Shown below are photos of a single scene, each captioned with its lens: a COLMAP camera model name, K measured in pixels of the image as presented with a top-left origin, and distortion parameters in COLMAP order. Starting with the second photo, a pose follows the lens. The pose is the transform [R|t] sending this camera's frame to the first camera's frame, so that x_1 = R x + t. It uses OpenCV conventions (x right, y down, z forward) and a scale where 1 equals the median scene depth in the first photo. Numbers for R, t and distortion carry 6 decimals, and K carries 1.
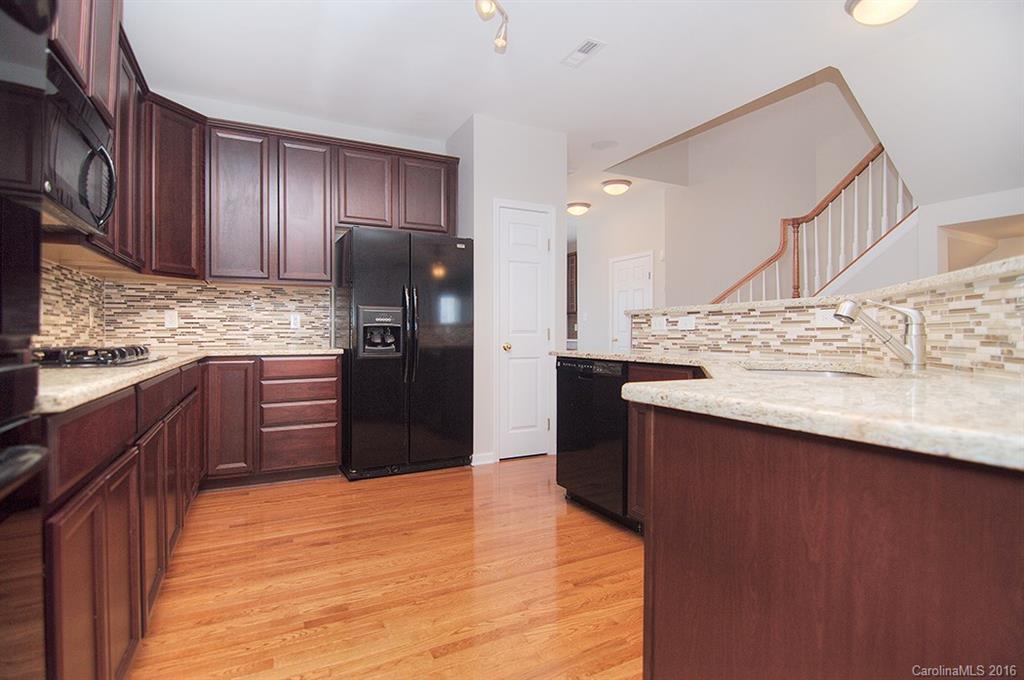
lens RADIAL K [[501.3, 0, 514.2], [0, 501.3, 333.4], [0, 0, 1]] dist [-0.019821, -0.001116]
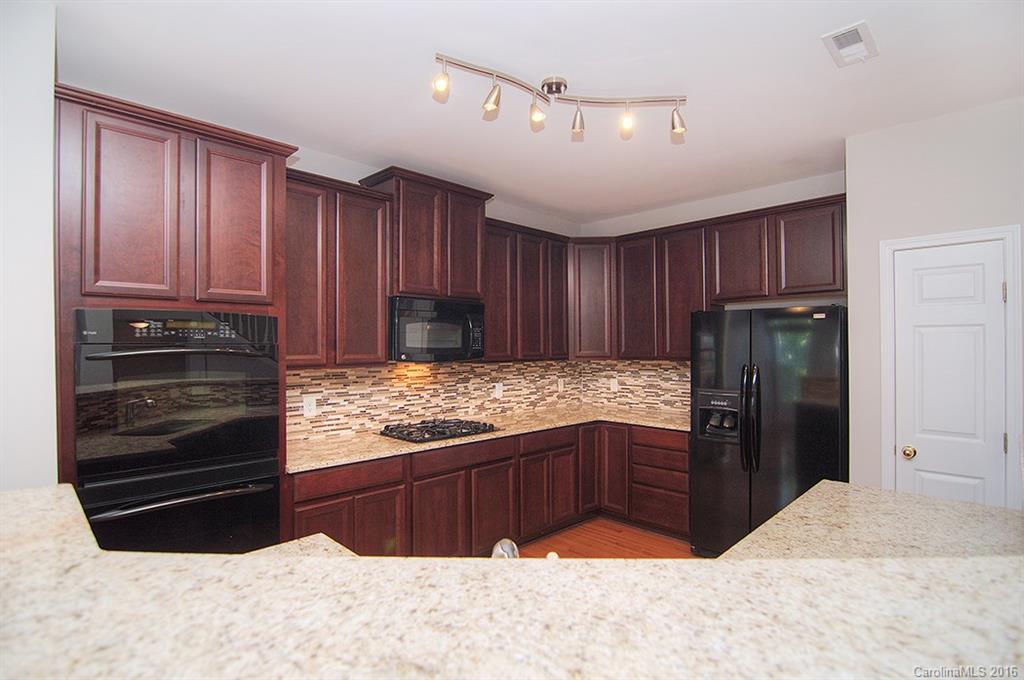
lens RADIAL K [[501.3, 0, 514.2], [0, 501.3, 333.4], [0, 0, 1]] dist [-0.019821, -0.001116]
pose [[0.297805, -0.022636, -0.954358, 0.543628], [0.002503, 0.999734, -0.022931, -0.138903], [0.954623, 0.004441, 0.297783, 0.319932]]
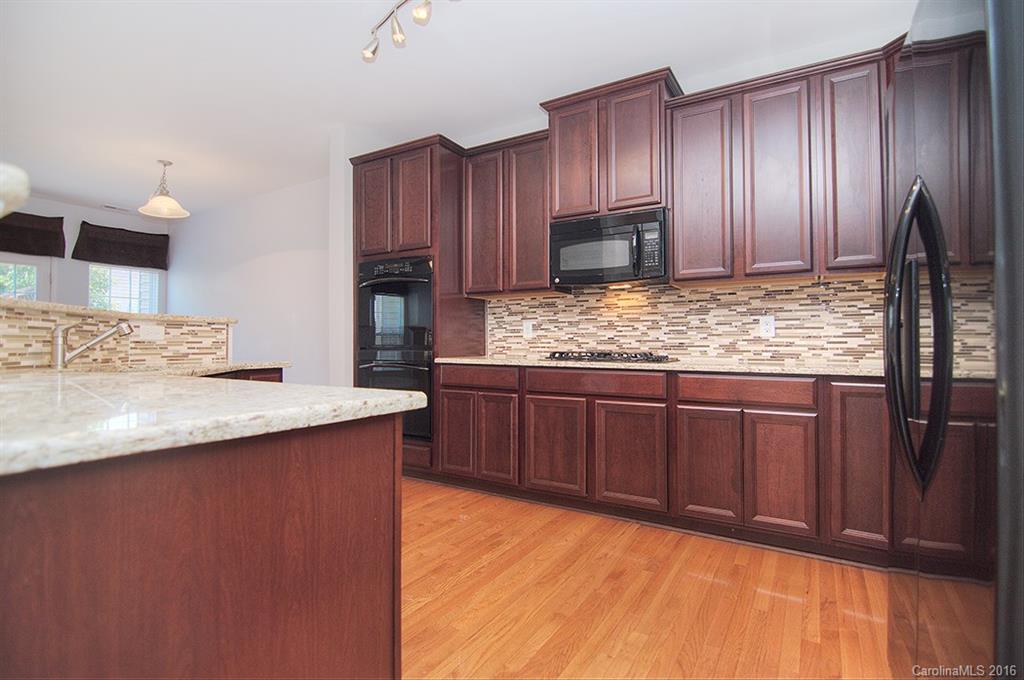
lens RADIAL K [[501.3, 0, 514.2], [0, 501.3, 333.4], [0, 0, 1]] dist [-0.019821, -0.001116]
pose [[-0.862786, -0.012865, -0.505405, 0.159090], [-0.000809, 0.999710, -0.024067, 0.001879], [0.505568, -0.020356, -0.862547, 1.148374]]
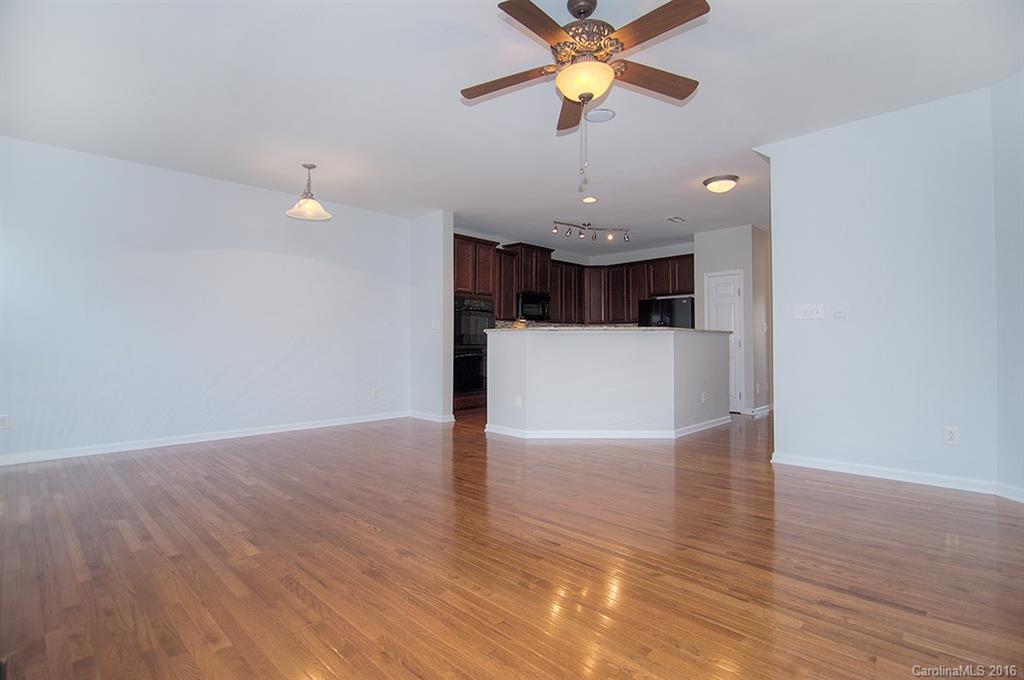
lens RADIAL K [[501.3, 0, 514.2], [0, 501.3, 333.4], [0, 0, 1]] dist [-0.019821, -0.001116]
pose [[0.306391, -0.020797, -0.951678, 1.768350], [-0.000220, 0.999760, -0.021919, 0.005310], [0.951906, 0.006925, 0.306313, -0.331477]]
